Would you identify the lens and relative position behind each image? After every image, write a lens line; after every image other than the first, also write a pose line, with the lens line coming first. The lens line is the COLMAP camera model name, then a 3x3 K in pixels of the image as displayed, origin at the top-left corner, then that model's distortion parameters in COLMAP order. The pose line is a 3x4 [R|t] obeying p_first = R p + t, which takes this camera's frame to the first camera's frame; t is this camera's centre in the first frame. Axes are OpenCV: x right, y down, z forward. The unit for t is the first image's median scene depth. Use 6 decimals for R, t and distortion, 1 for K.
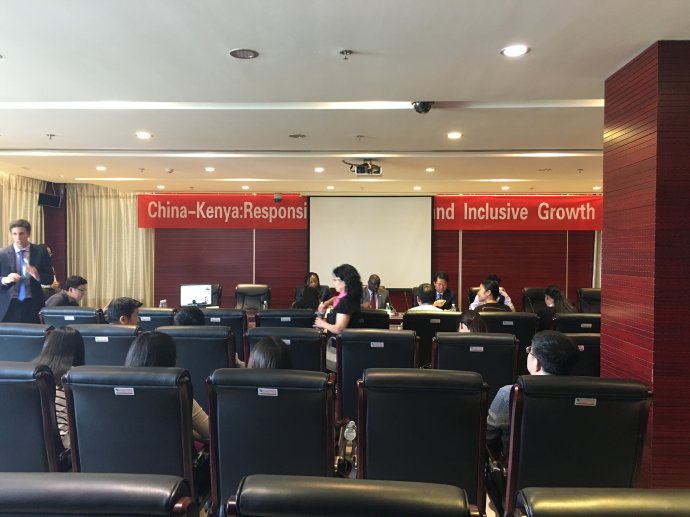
lens RADIAL K [[583.9, 0, 345.0], [0, 583.9, 258.5], [0, 0, 1]] dist [0.093798, -0.141029]
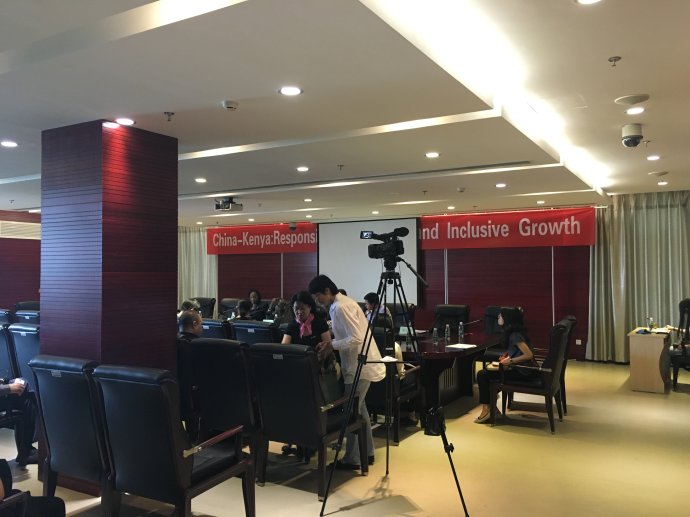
lens RADIAL K [[583.9, 0, 345.0], [0, 583.9, 258.5], [0, 0, 1]] dist [0.093798, -0.141029]
pose [[0.886414, -0.021867, -0.462376, 0.521021], [0.006831, 0.999393, -0.034170, 0.001745], [0.462842, 0.027130, 0.886025, 0.012070]]
